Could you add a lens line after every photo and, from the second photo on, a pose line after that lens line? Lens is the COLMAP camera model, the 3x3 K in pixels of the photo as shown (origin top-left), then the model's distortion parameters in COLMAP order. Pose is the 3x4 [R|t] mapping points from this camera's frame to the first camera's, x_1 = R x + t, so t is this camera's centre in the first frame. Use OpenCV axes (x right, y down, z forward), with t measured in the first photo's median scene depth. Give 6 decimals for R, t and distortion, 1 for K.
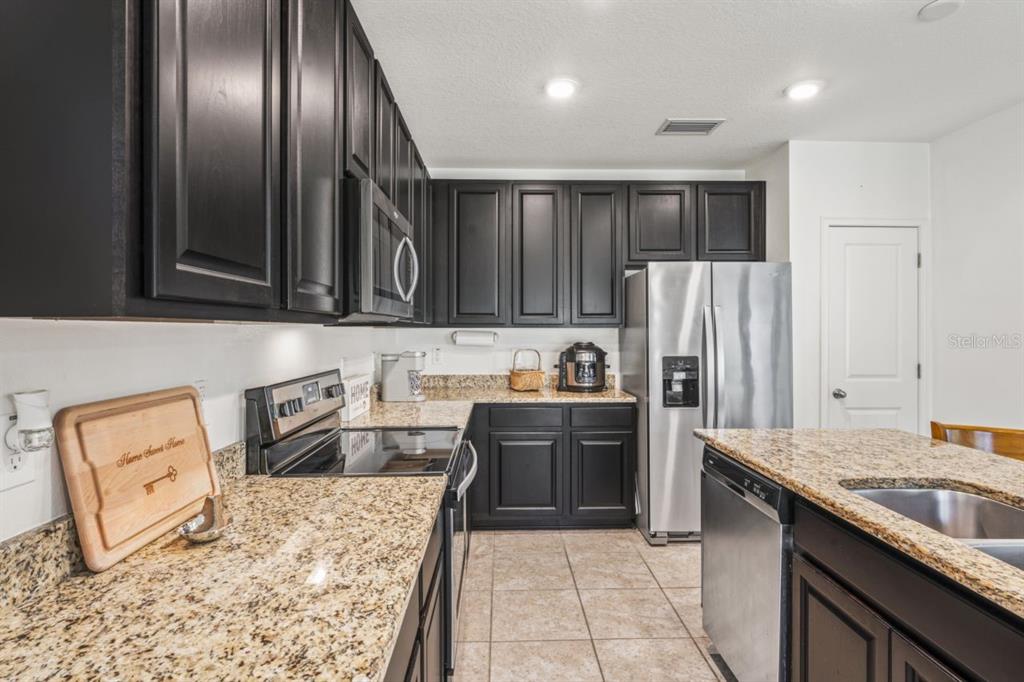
lens RADIAL K [[523.1, 0, 504.6], [0, 523.1, 331.3], [0, 0, 1]] dist [-0.006384, -0.000595]
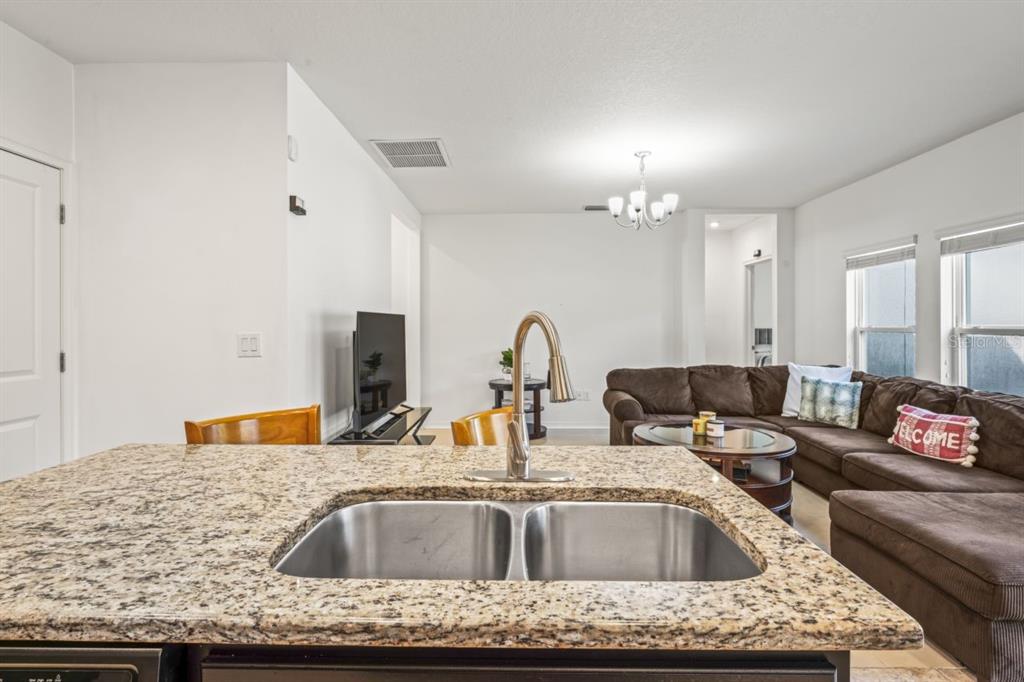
lens RADIAL K [[523.1, 0, 499.4], [0, 523.1, 323.8], [0, 0, 1]] dist [-0.006384, -0.000595]
pose [[0.031822, -0.001552, 0.999492, 0.155044], [0.006542, 0.999978, 0.001344, 0.056400], [-0.999472, 0.006496, 0.031831, 0.796690]]
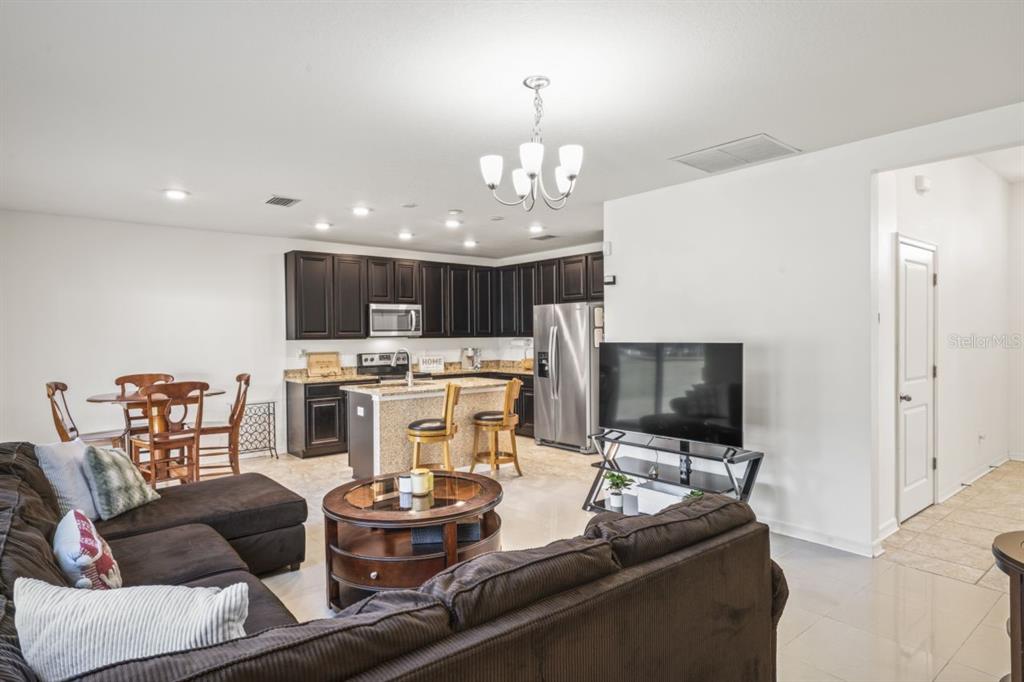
lens RADIAL K [[586.5, 0, 512.5], [0, 586.5, 341.0], [0, 0, 1]] dist [0.018499, -0.008134]
pose [[0.641841, -0.007057, -0.766806, 4.915556], [0.013145, 0.999912, 0.001801, 0.013485], [0.766725, -0.011236, 0.641877, -1.361032]]
